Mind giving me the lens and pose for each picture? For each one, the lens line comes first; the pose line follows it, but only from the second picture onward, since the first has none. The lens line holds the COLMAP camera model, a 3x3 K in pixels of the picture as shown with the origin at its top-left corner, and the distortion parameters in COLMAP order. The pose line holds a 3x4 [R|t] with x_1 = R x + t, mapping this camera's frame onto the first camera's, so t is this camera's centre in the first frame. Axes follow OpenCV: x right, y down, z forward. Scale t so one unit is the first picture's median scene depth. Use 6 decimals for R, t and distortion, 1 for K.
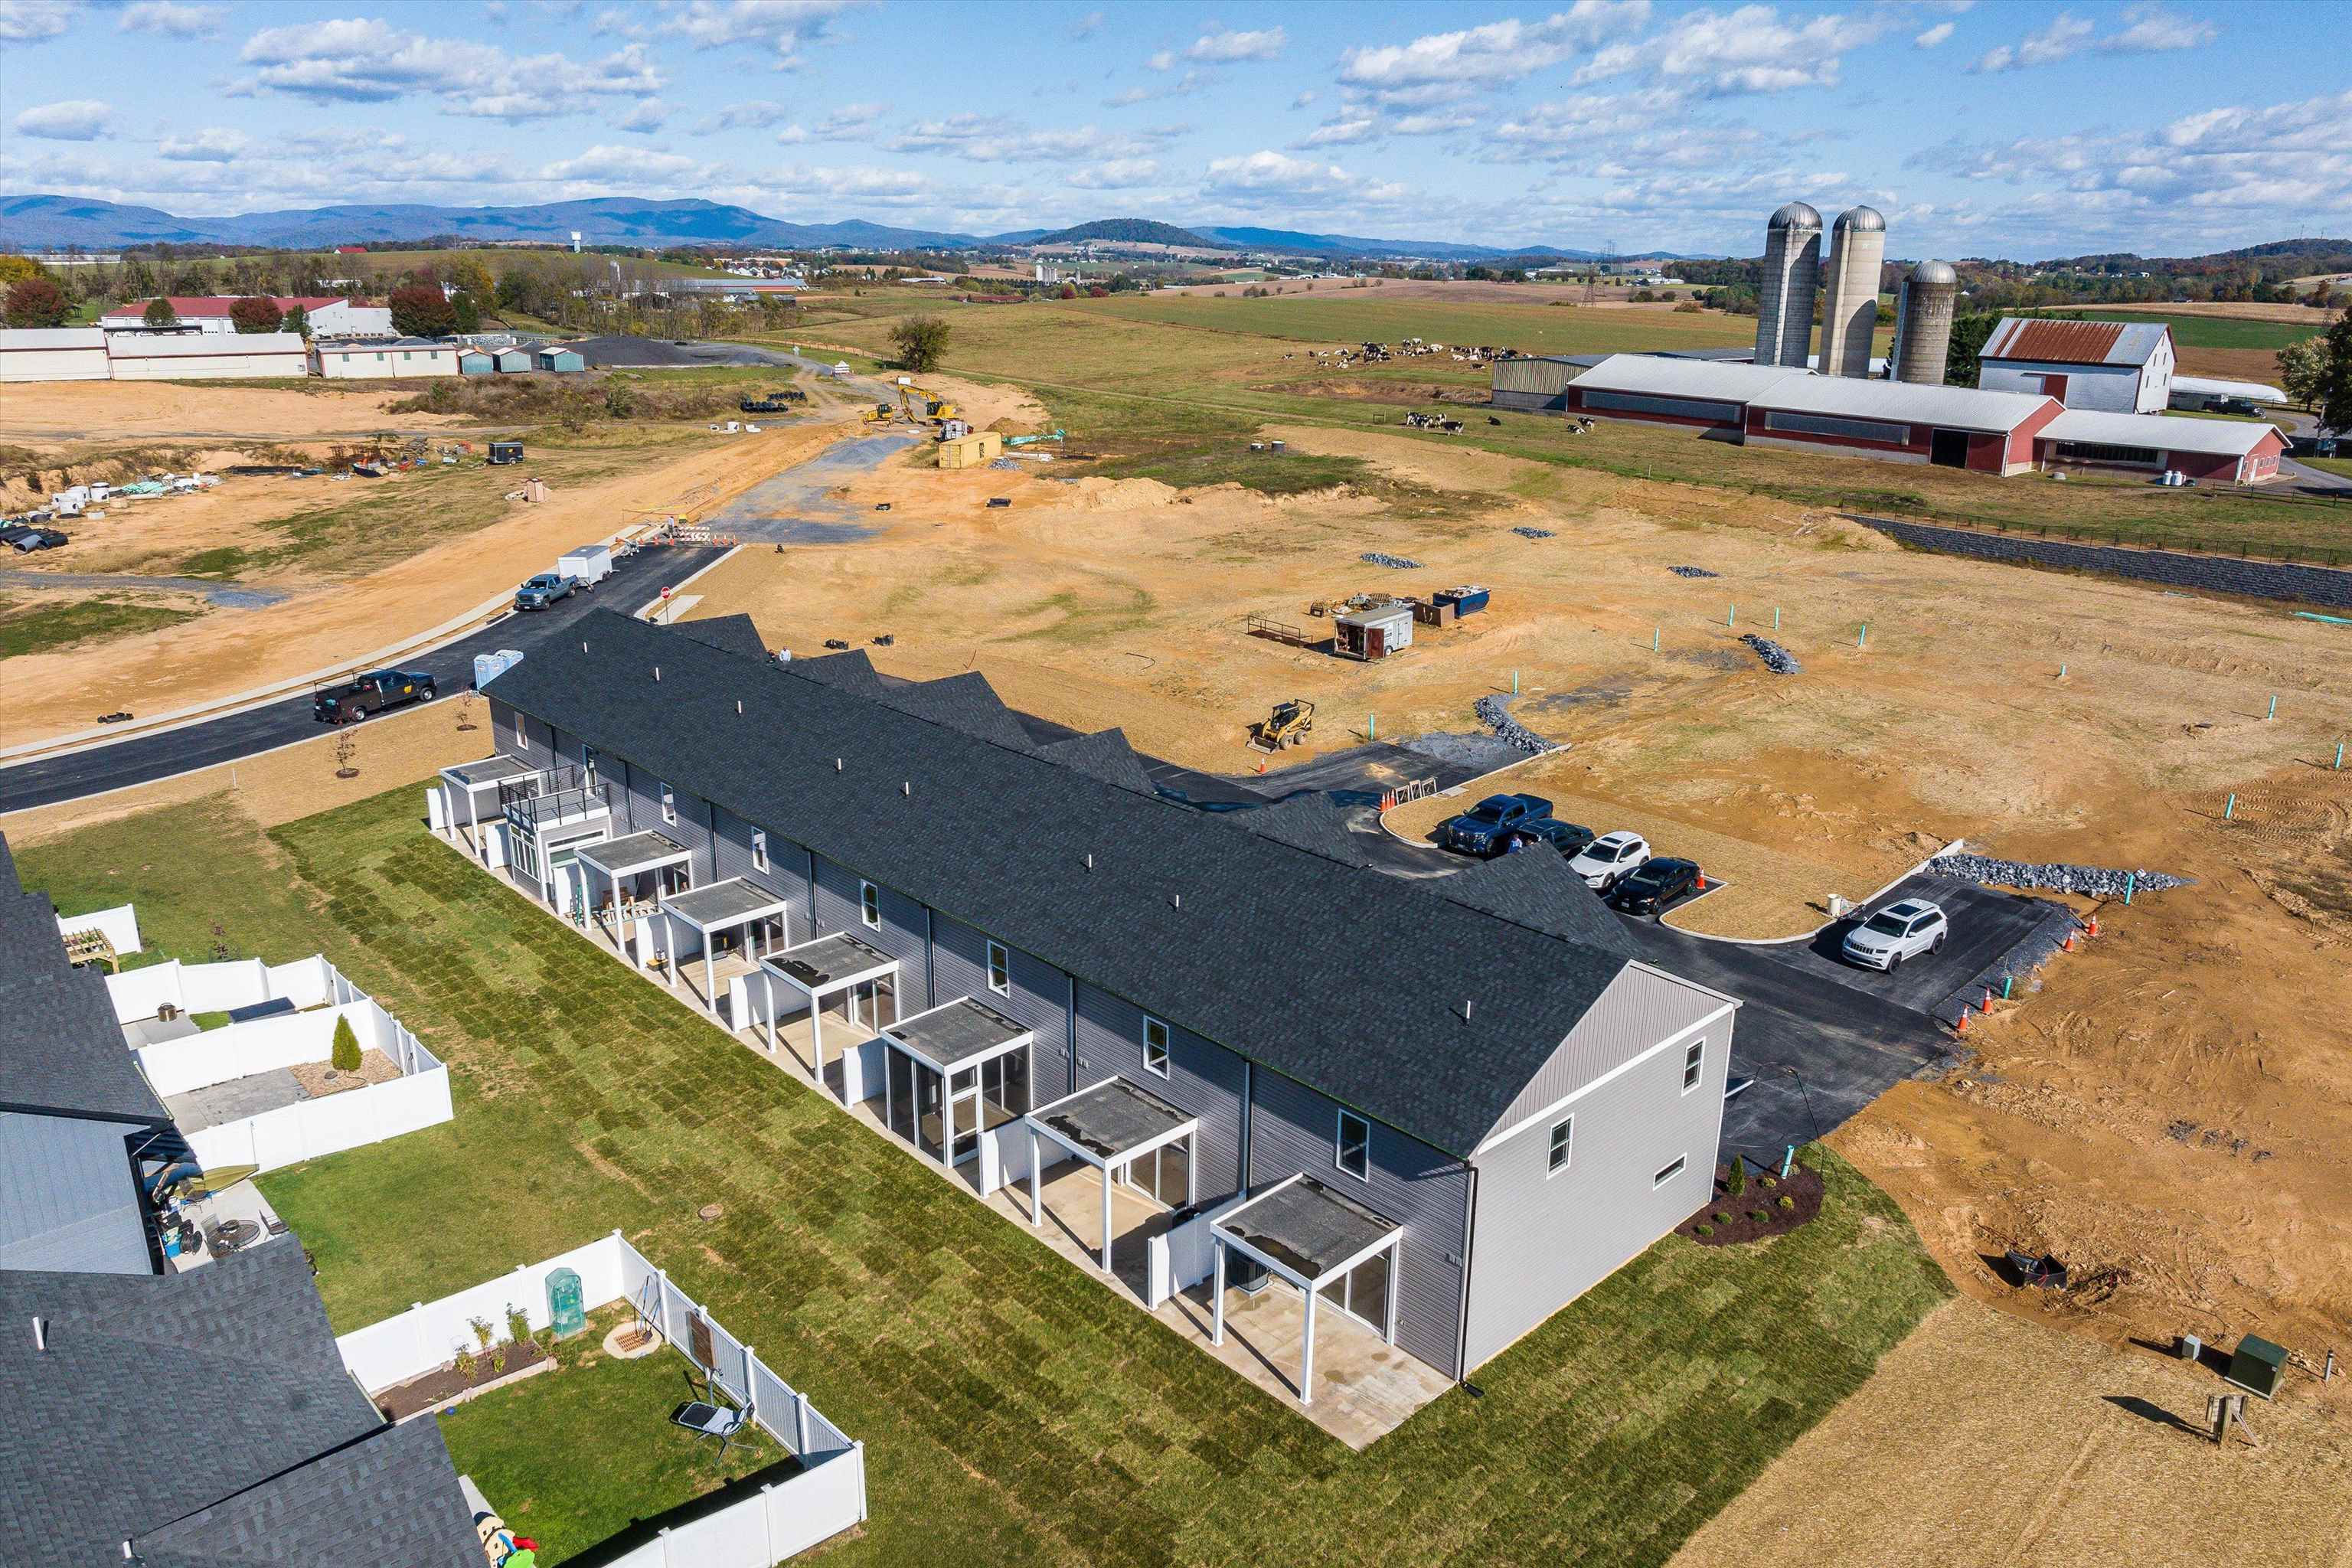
lens RADIAL K [[1644.1, 0, 1206.8], [0, 1644.1, 784.2], [0, 0, 1]] dist [-0.001039, -0.054147]
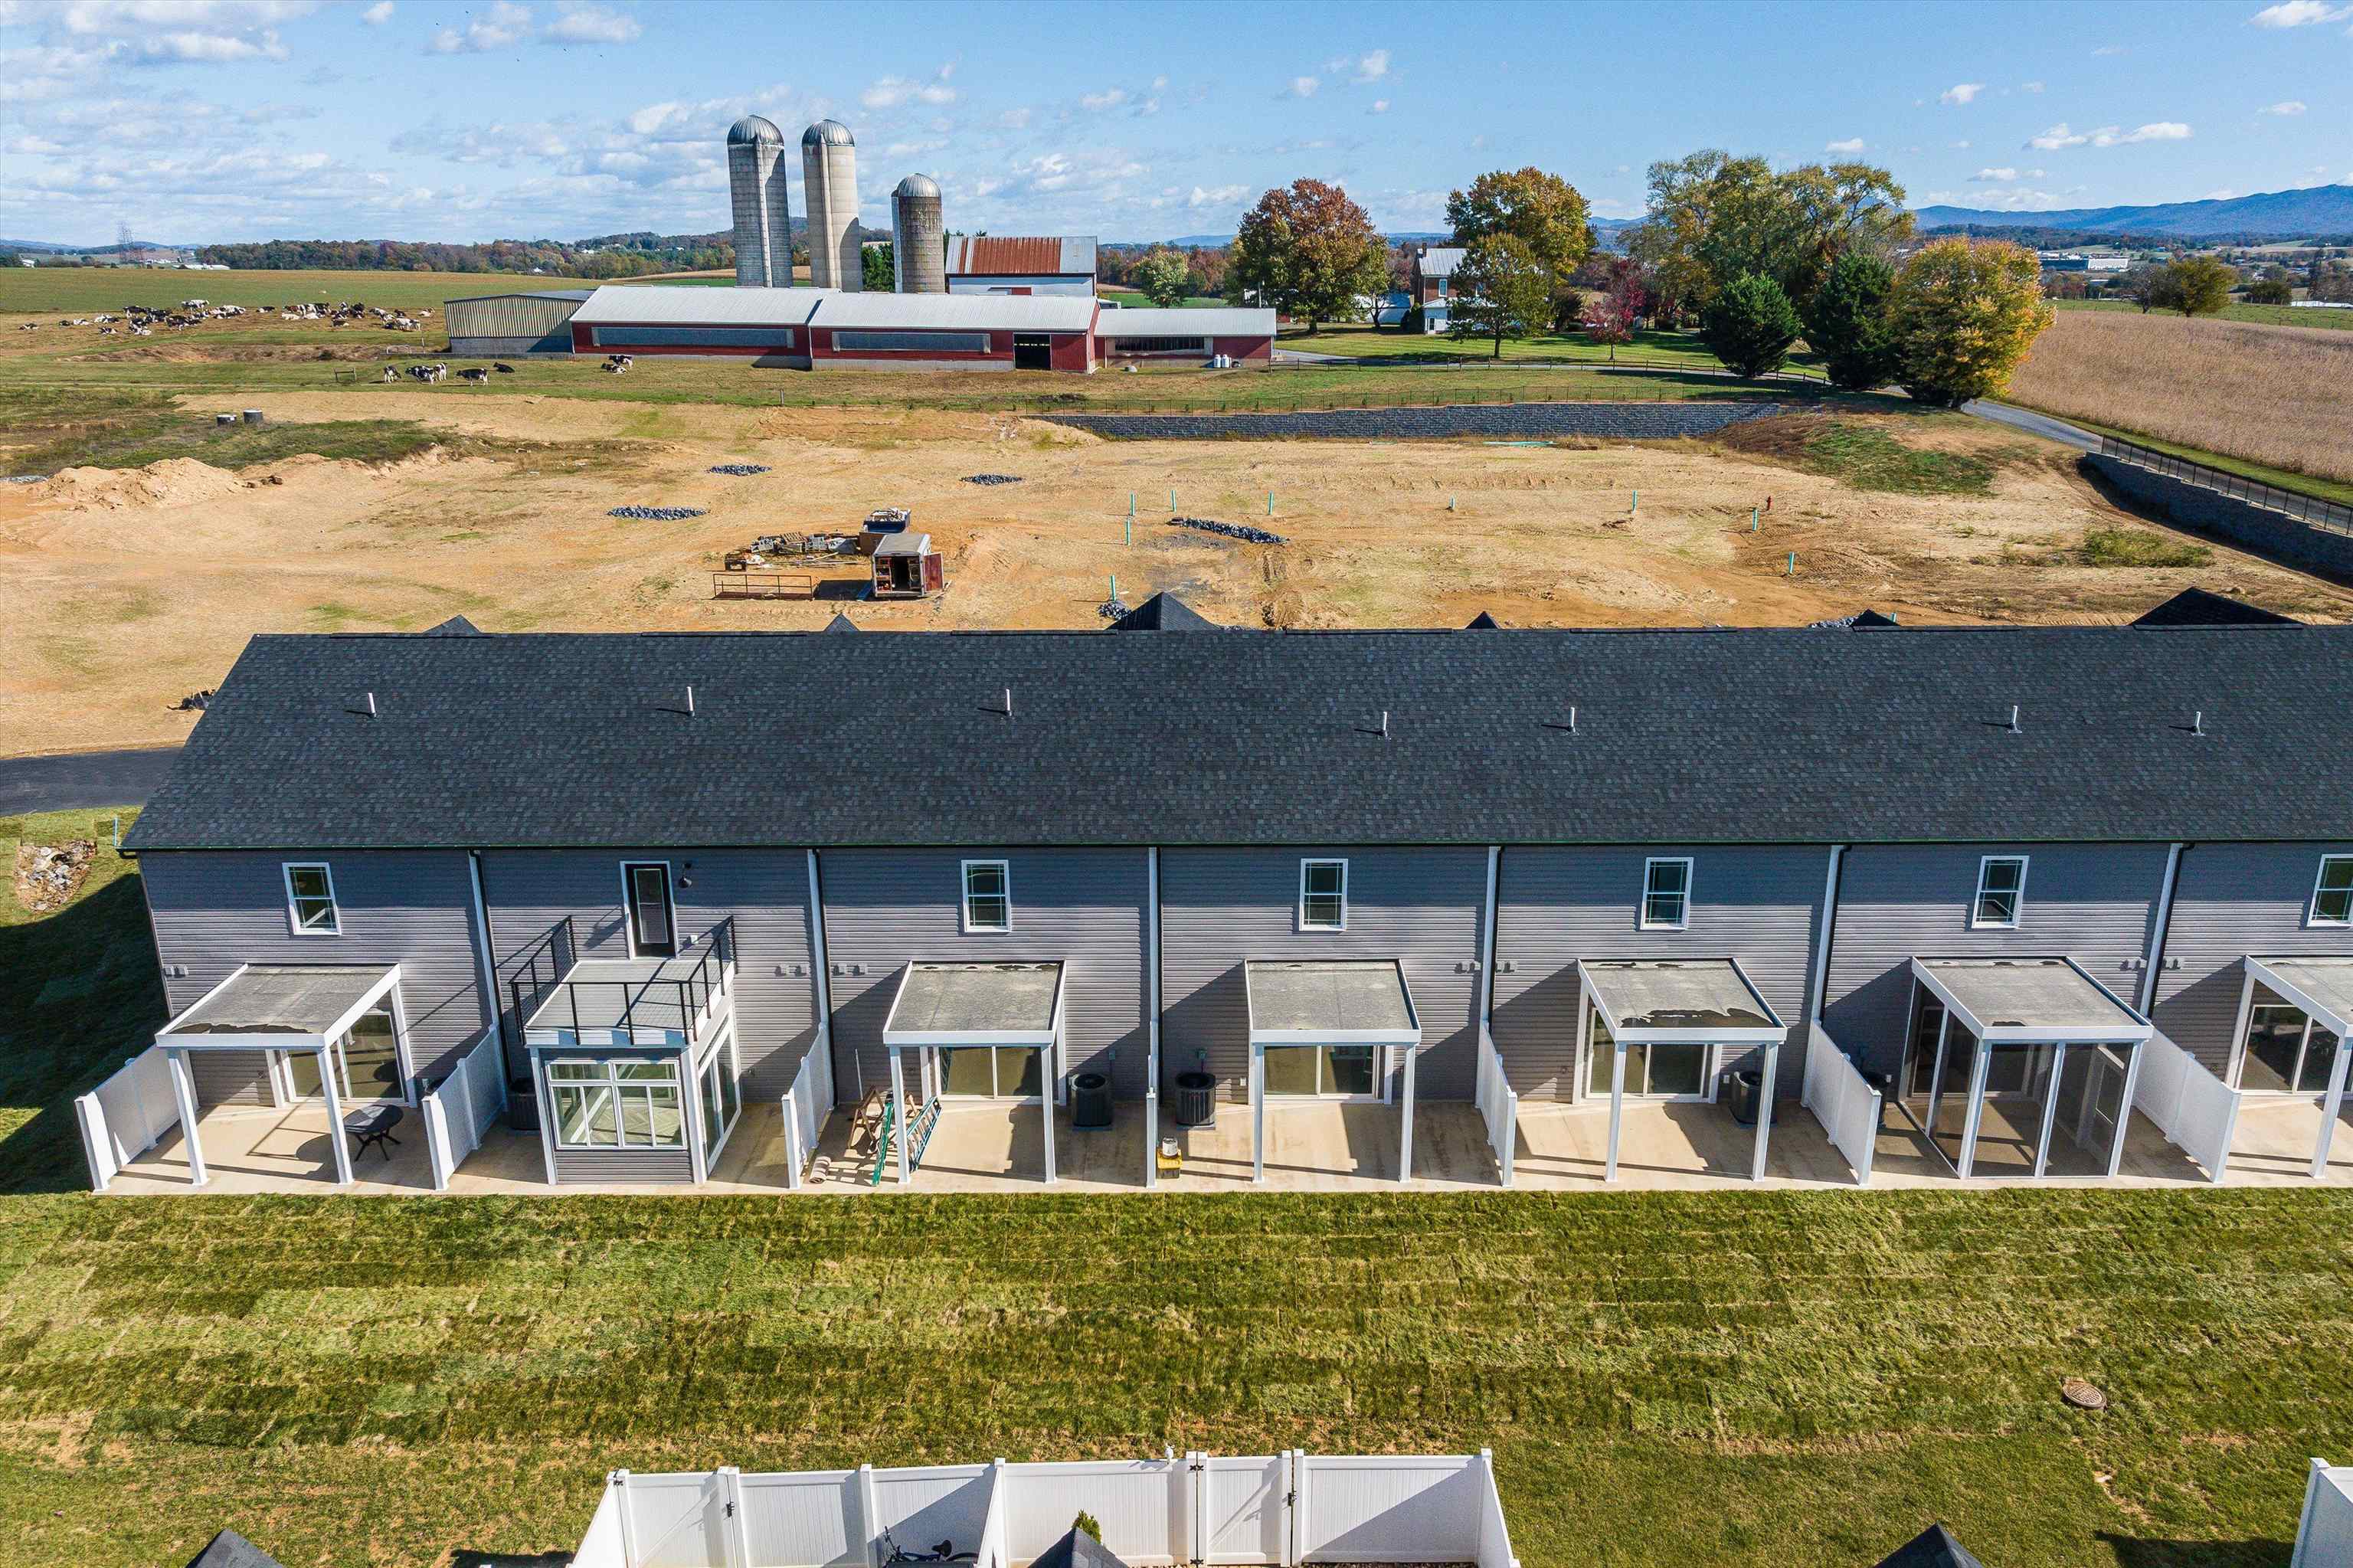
lens RADIAL K [[1650.5, 0, 1176.5], [0, 1650.5, 784.0], [0, 0, 1]] dist [0.004254, 0.002378]
pose [[0.694058, -0.233767, 0.680909, -0.251850], [0.231289, 0.968077, 0.096600, -0.023832], [-0.681754, 0.090441, 0.725970, 0.221858]]
